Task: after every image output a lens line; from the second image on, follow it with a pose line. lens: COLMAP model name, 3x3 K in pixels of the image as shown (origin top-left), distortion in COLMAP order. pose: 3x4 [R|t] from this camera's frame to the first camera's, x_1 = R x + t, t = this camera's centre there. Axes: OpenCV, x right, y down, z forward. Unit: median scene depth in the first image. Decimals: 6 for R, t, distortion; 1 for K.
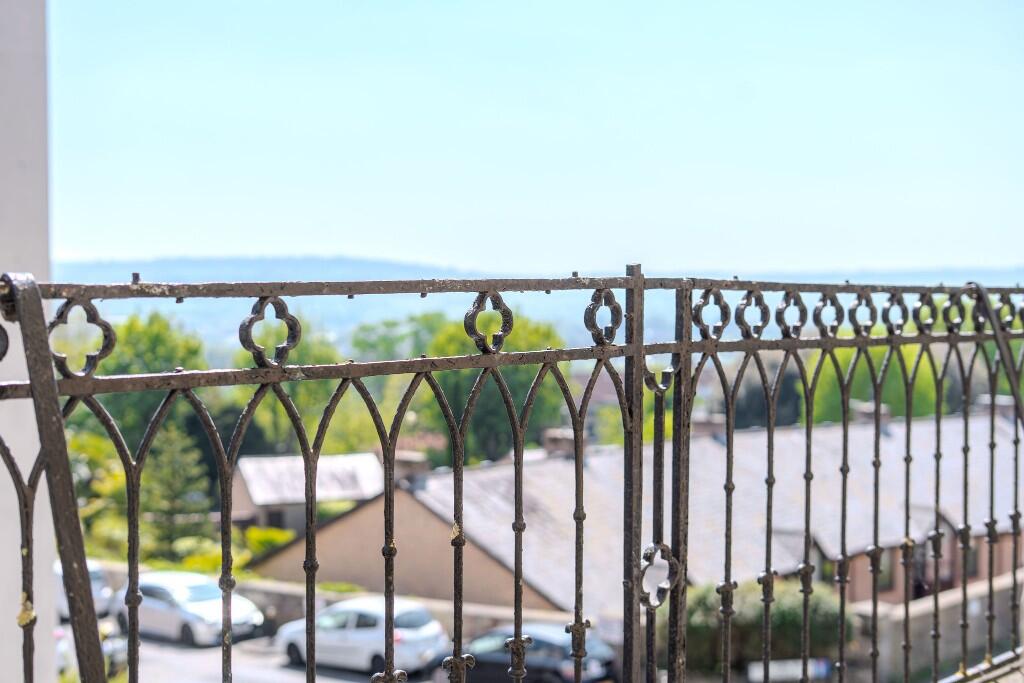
lens RADIAL K [[1505.1, 0, 512.7], [0, 1505.1, 341.7], [0, 0, 1]] dist [0.004757, 0.000000]
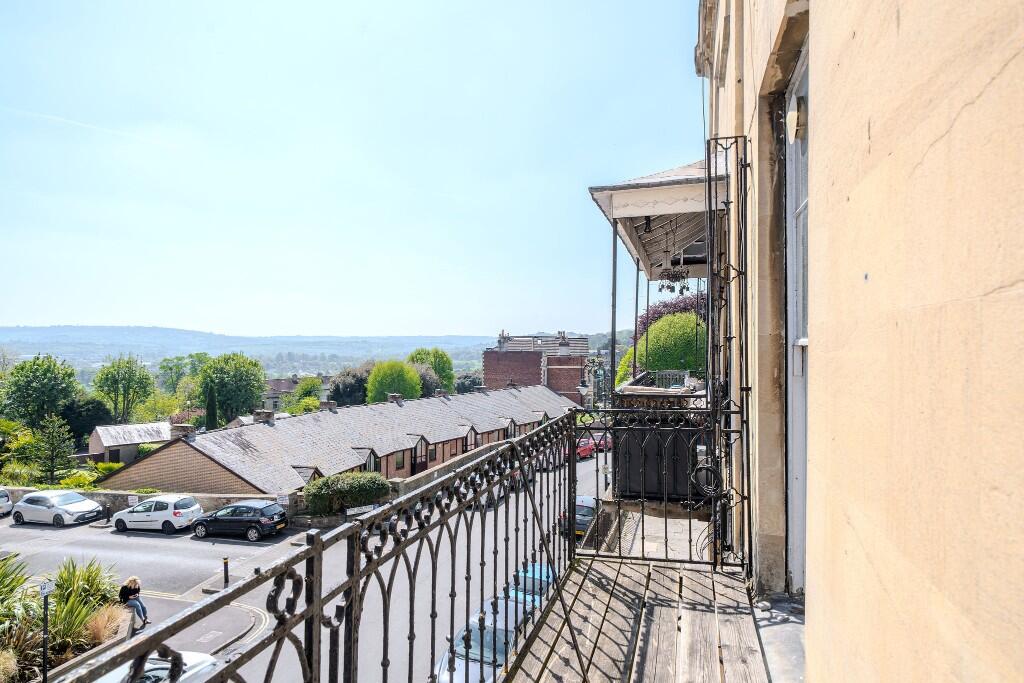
lens RADIAL K [[588.1, 0, 512.4], [0, 588.1, 338.2], [0, 0, 1]] dist [-0.000859, -0.001475]
pose [[0.907110, 0.009356, 0.420790, 0.025989], [0.010286, 0.998962, -0.044385, -0.168238], [-0.420768, 0.044590, 0.906072, 0.488048]]
